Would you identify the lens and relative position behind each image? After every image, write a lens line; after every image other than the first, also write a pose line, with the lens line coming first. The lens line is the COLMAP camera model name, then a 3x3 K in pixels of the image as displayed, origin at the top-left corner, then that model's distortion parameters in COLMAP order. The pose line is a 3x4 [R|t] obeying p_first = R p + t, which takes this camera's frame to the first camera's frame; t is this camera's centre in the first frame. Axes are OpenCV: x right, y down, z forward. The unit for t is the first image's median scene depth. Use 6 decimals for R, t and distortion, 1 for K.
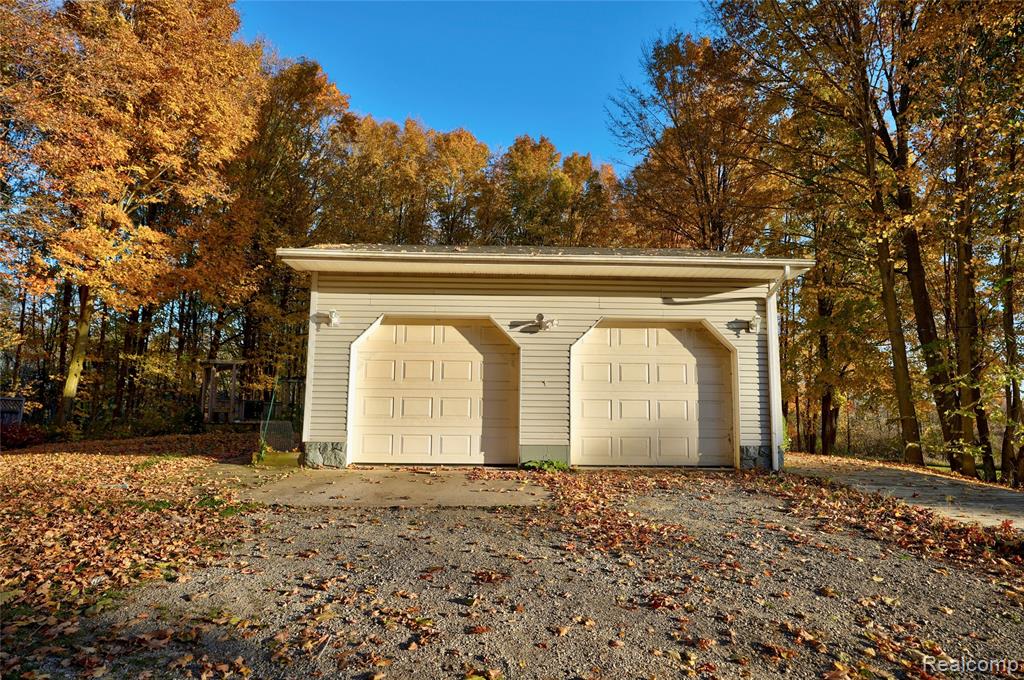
lens RADIAL K [[560.7, 0, 512.5], [0, 560.7, 337.6], [0, 0, 1]] dist [-0.003825, -0.000088]
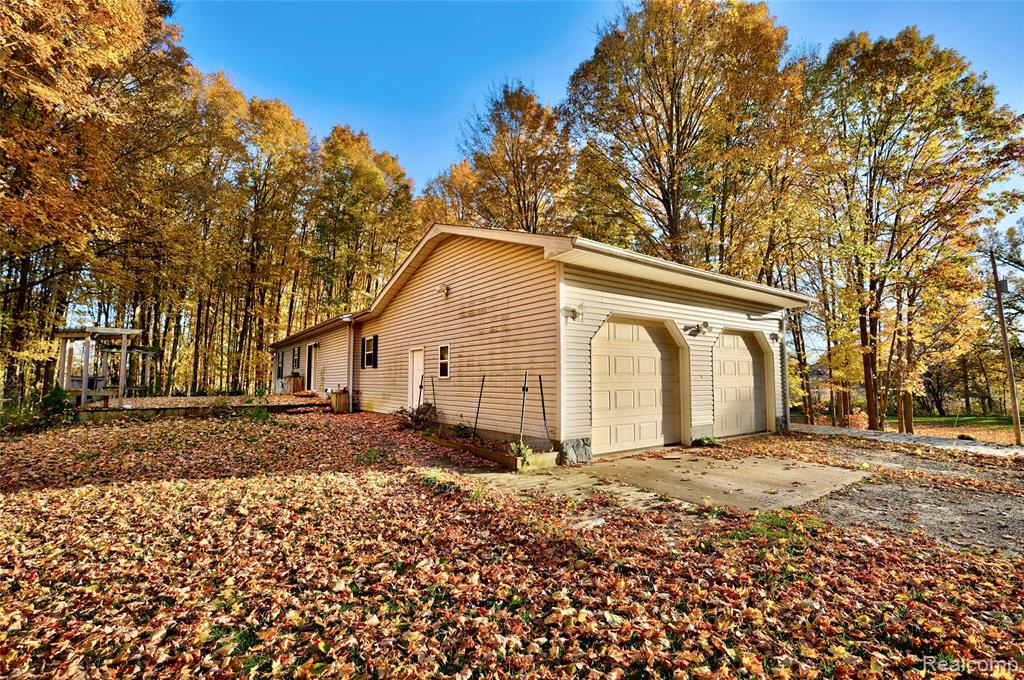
lens RADIAL K [[469.8, 0, 517.1], [0, 469.8, 340.7], [0, 0, 1]] dist [-0.003830, -0.000011]
pose [[0.805571, 0.033835, 0.591532, -0.885977], [-0.059676, 0.997925, 0.024189, -0.000015], [-0.589486, -0.054787, 0.805919, 0.390772]]
